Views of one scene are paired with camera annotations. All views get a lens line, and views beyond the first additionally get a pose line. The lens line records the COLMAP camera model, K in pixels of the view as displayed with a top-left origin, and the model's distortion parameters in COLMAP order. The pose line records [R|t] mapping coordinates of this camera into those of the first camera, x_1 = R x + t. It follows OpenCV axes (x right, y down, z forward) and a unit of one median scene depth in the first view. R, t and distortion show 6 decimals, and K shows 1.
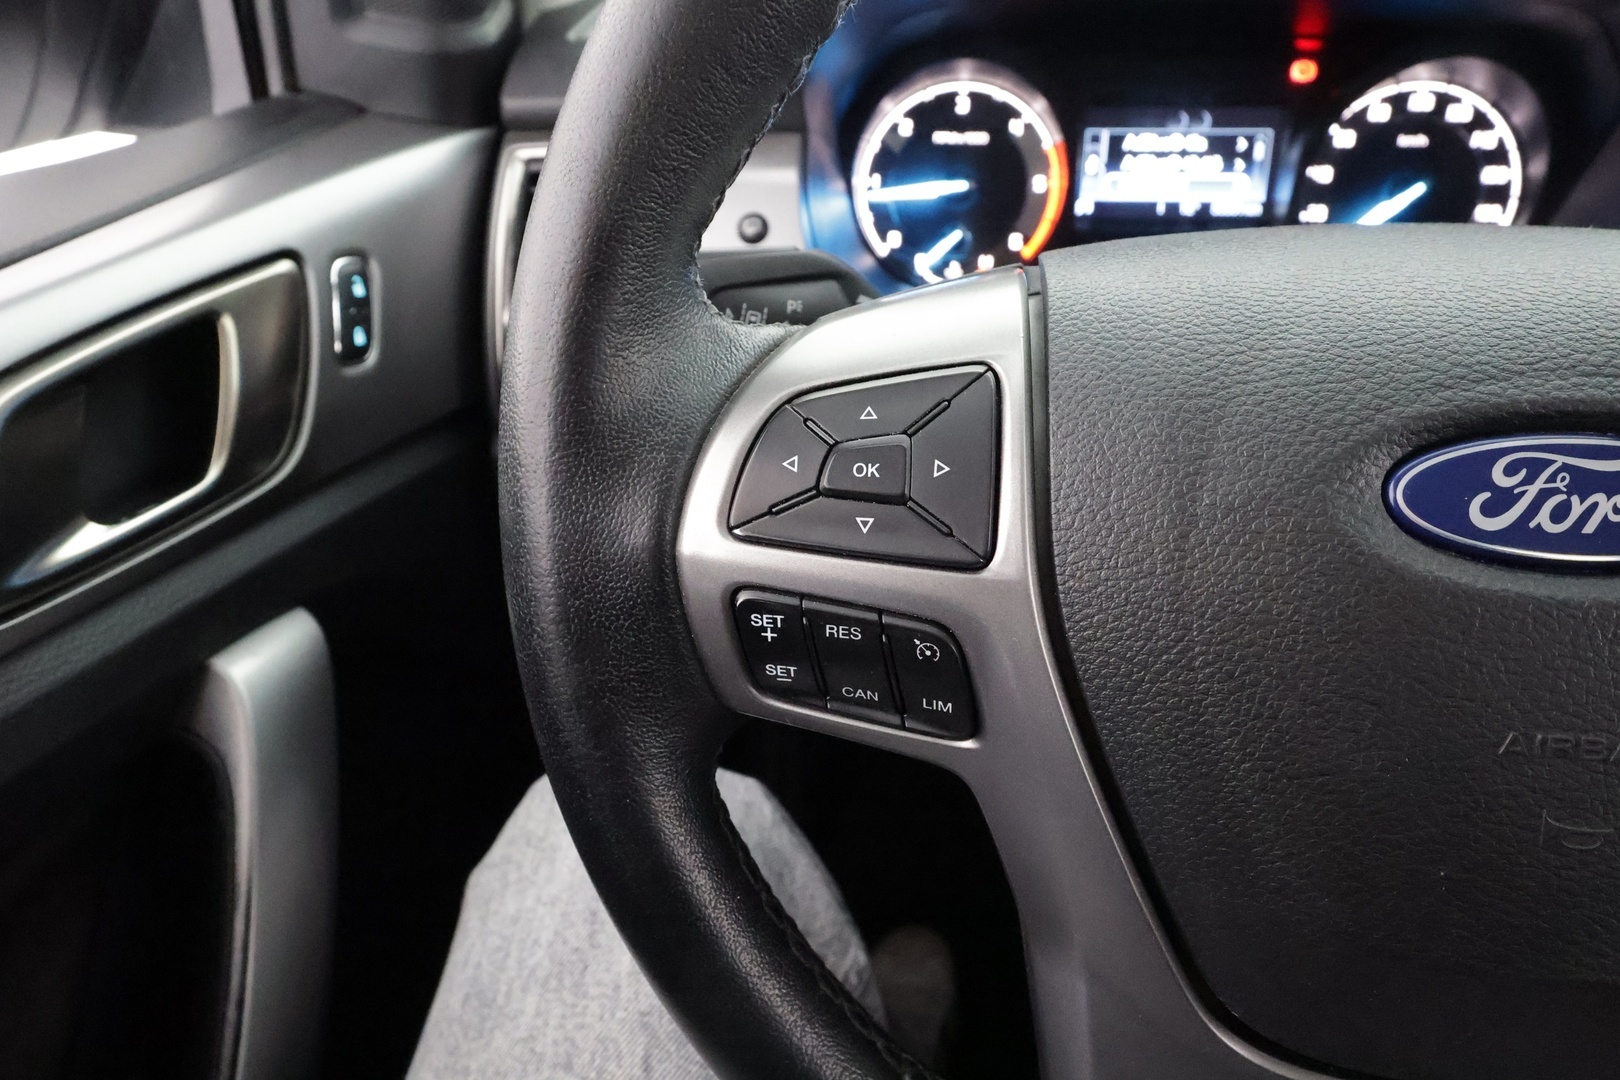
lens RADIAL K [[1011.4, 0, 788.6], [0, 1011.4, 526.9], [0, 0, 1]] dist [-0.016954, 0.007146]
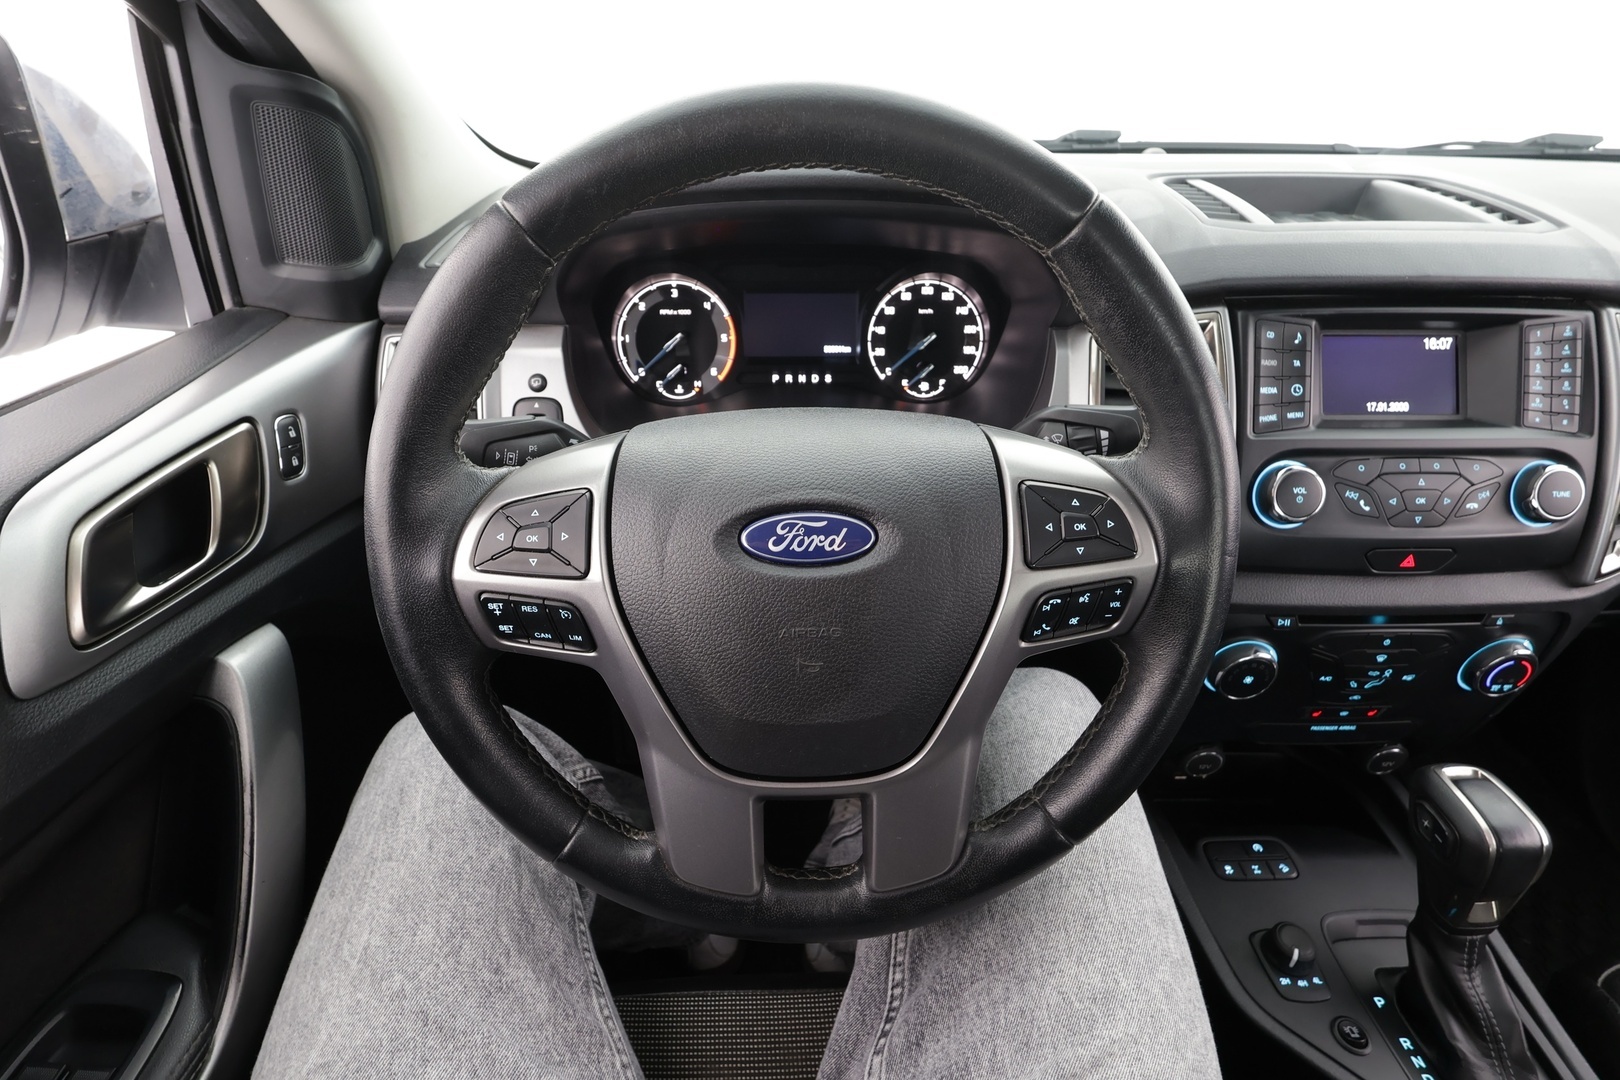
lens RADIAL K [[754.2, 0, 811.8], [0, 754.2, 543.0], [0, 0, 1]] dist [0.000319, 0.001066]
pose [[0.984589, -0.060973, 0.163910, 0.335795], [0.055171, 0.997686, 0.039729, -0.063388], [-0.165954, -0.030074, 0.985675, -0.640974]]
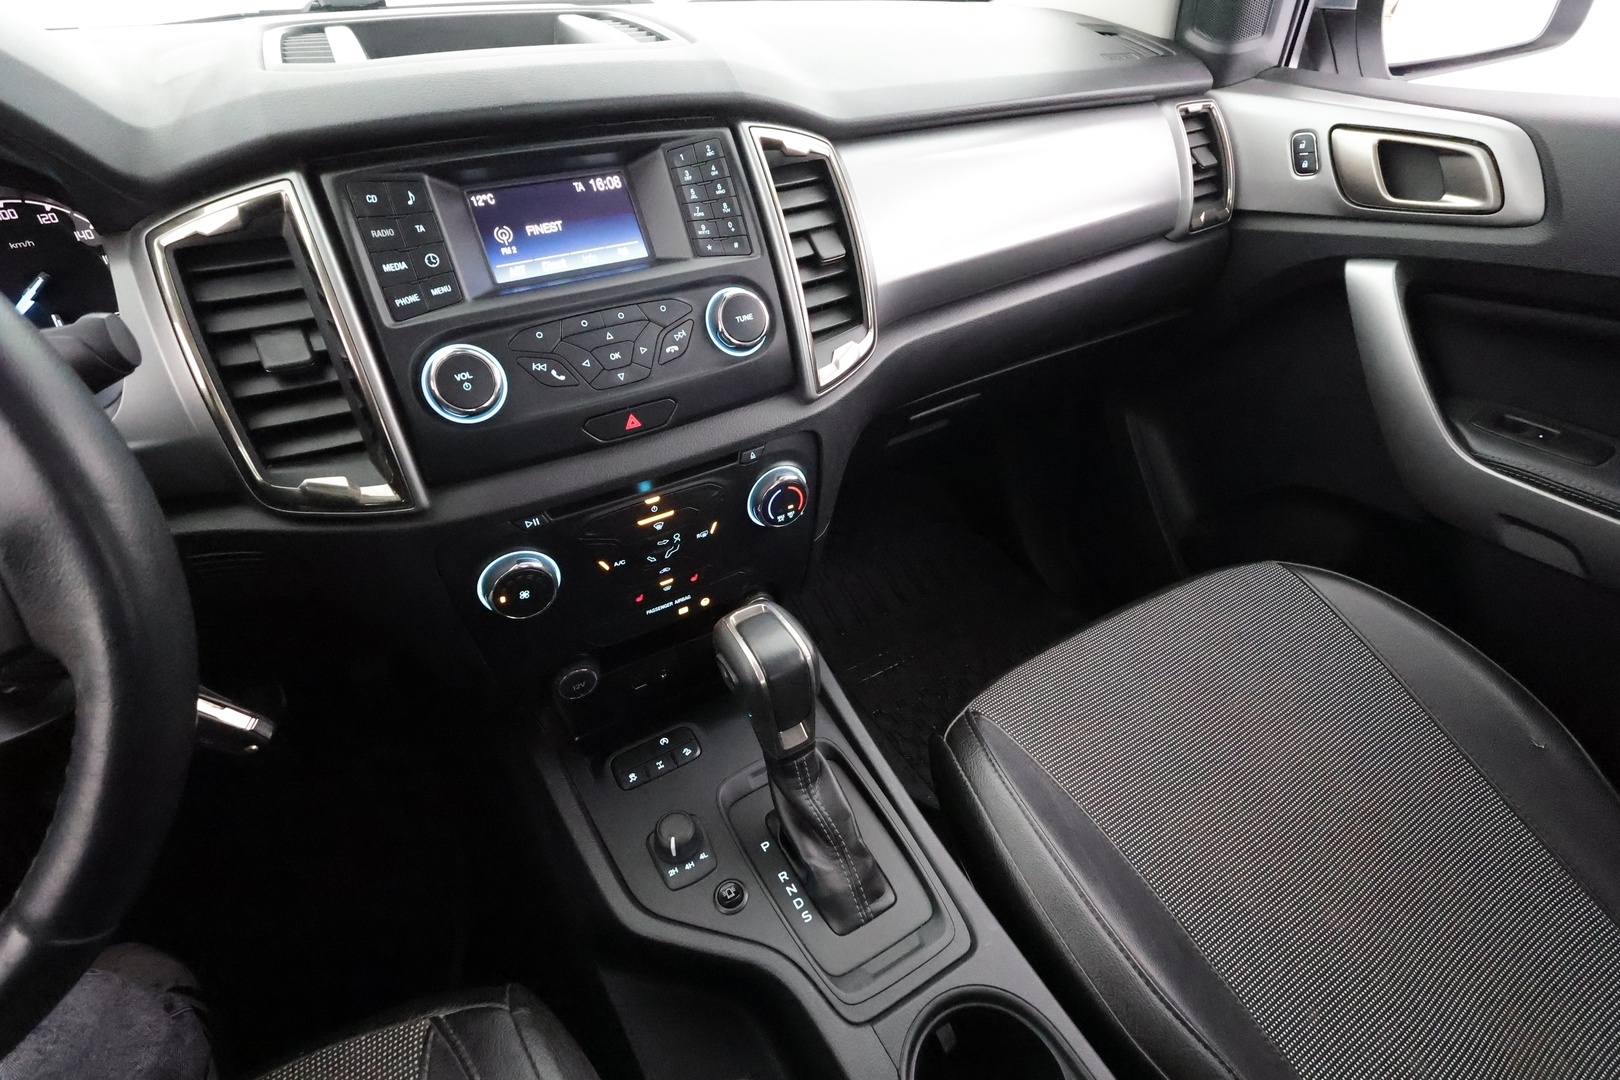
lens RADIAL K [[754.2, 0, 808.5], [0, 754.2, 541.5], [0, 0, 1]] dist [0.000319, 0.001066]
pose [[0.779040, -0.370138, 0.506058, 1.550575], [0.314616, 0.928949, 0.195118, 0.210803], [-0.542323, 0.007209, 0.840139, -0.749766]]
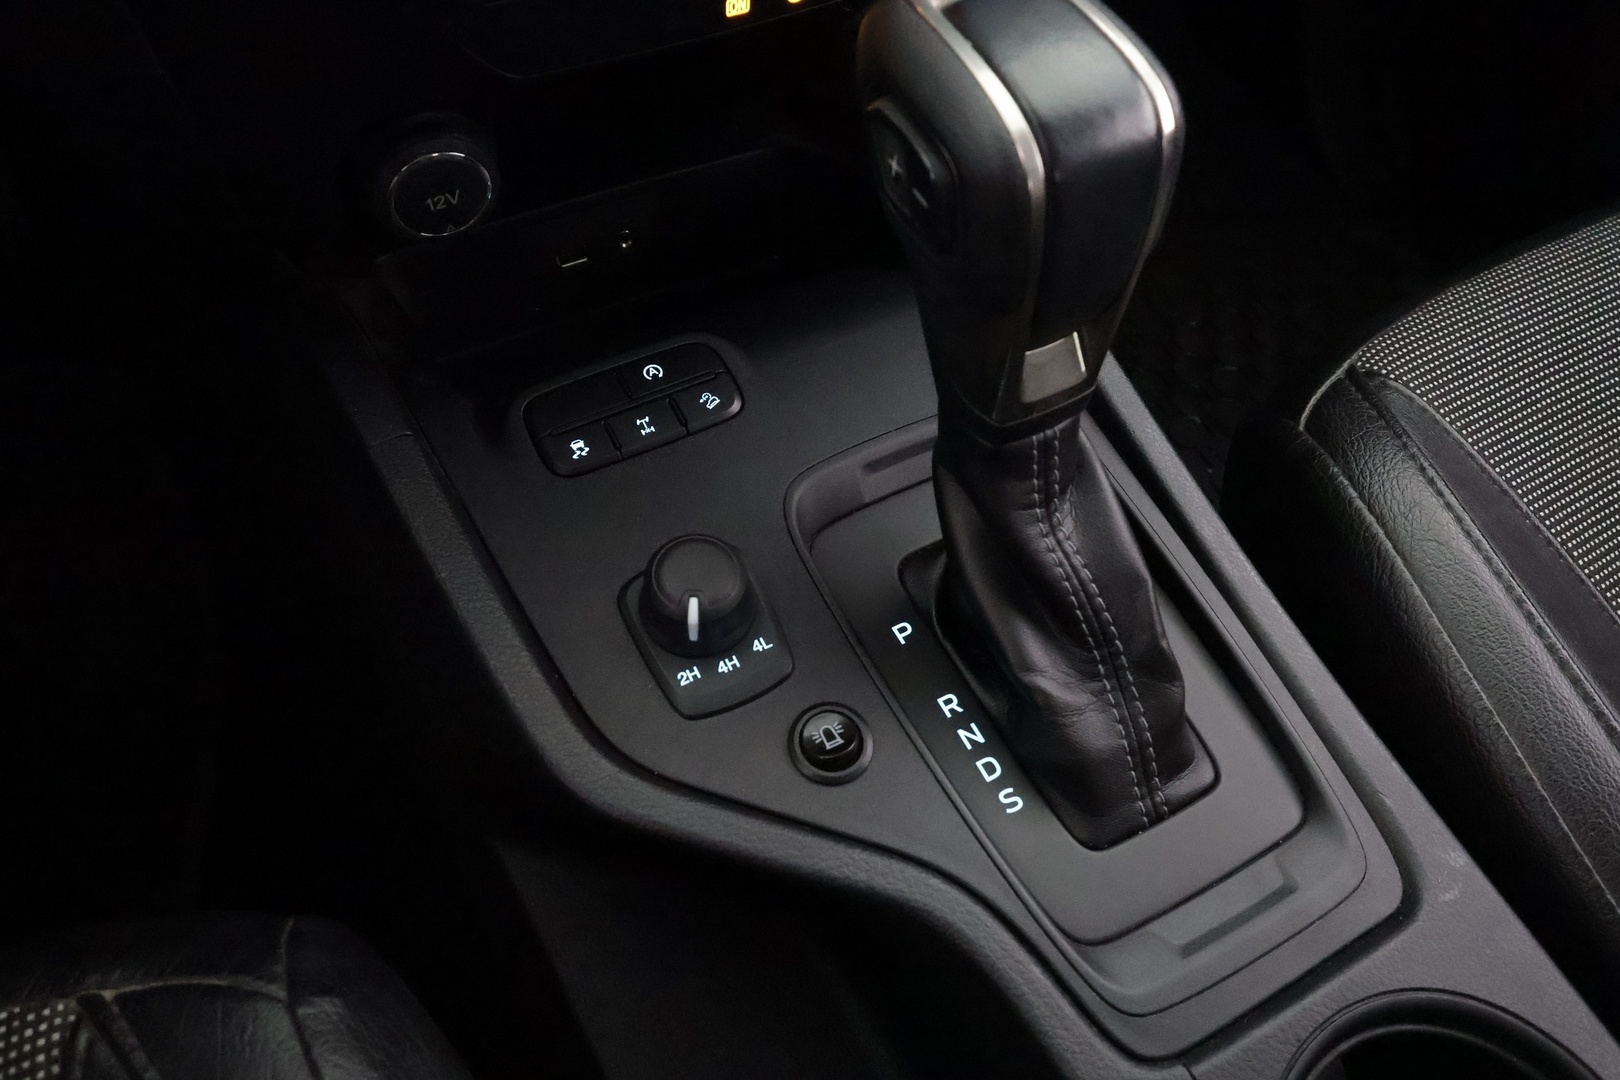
lens RADIAL K [[1158.4, 0, 810.9], [0, 1158.4, 548.2], [0, 0, 1]] dist [0.005020, -0.011342]
pose [[0.800494, -0.455902, 0.389052, 1.647604], [0.224181, 0.829776, 0.511091, 0.605296], [-0.555834, -0.321907, 0.766436, 0.211867]]
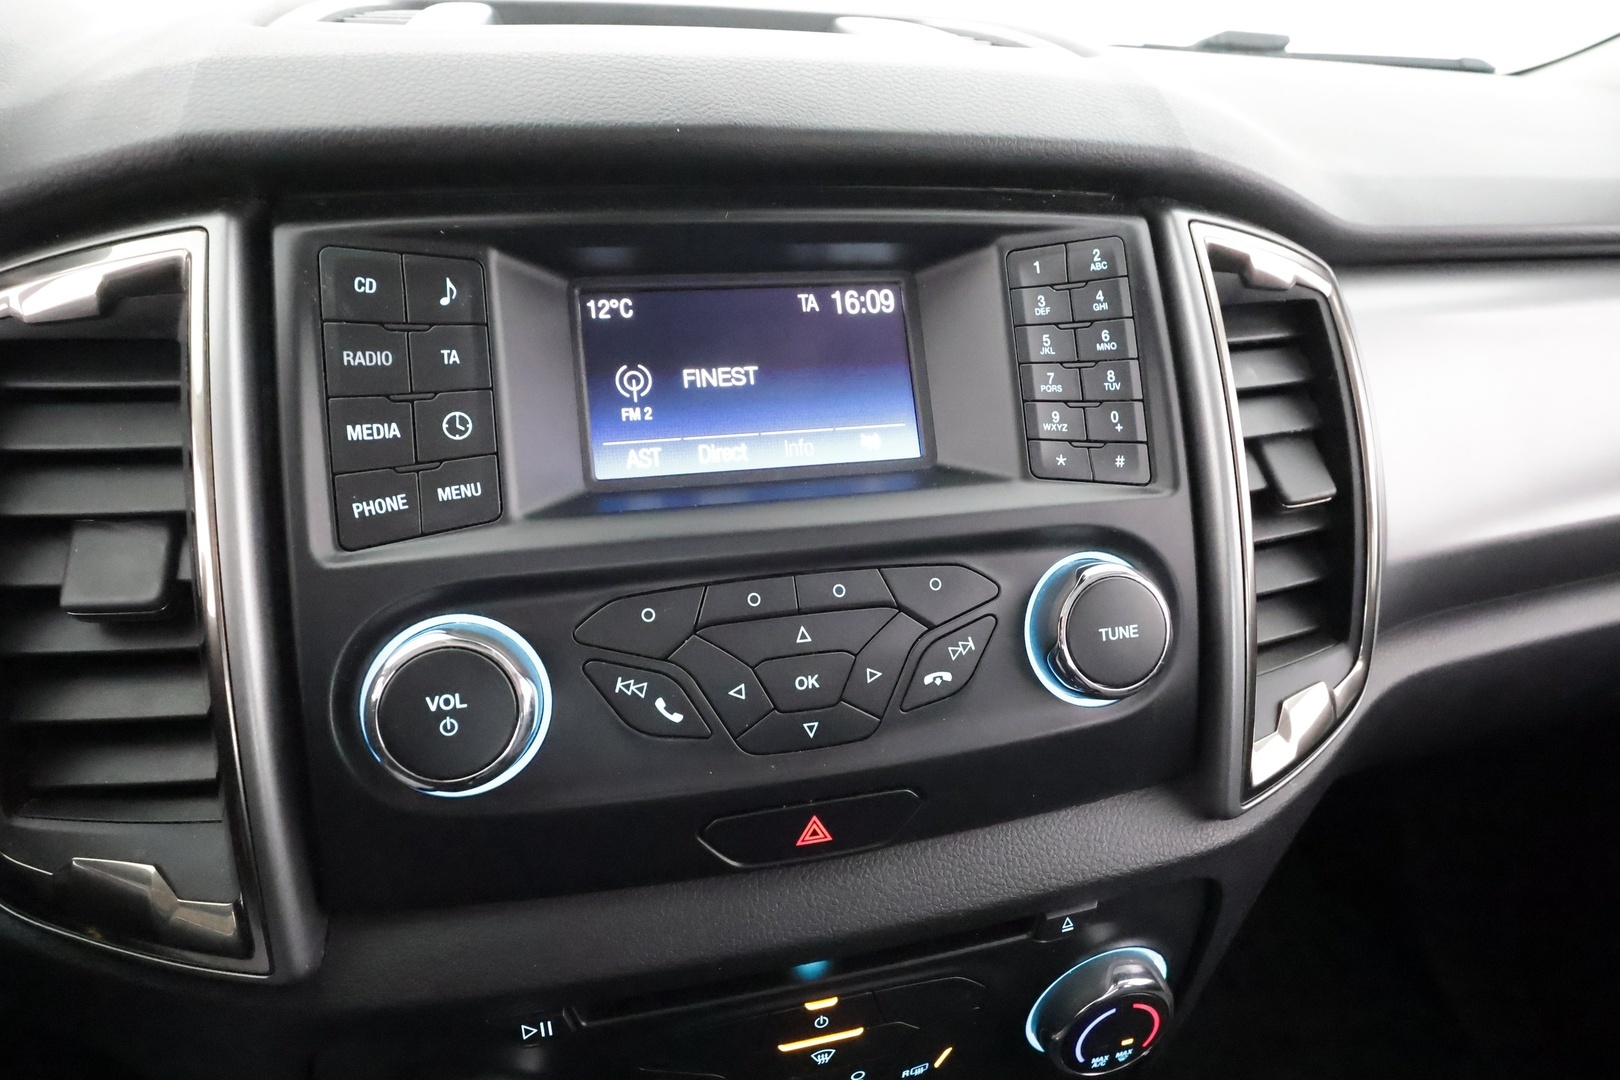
lens RADIAL K [[918.8, 0, 808.1], [0, 918.8, 543.1], [0, 0, 1]] dist [-0.000658, 0.000743]
pose [[0.923796, -0.128199, 0.360786, 1.970223], [0.147828, 0.988638, -0.027220, -0.125990], [-0.353198, 0.078480, 0.932251, 0.177054]]
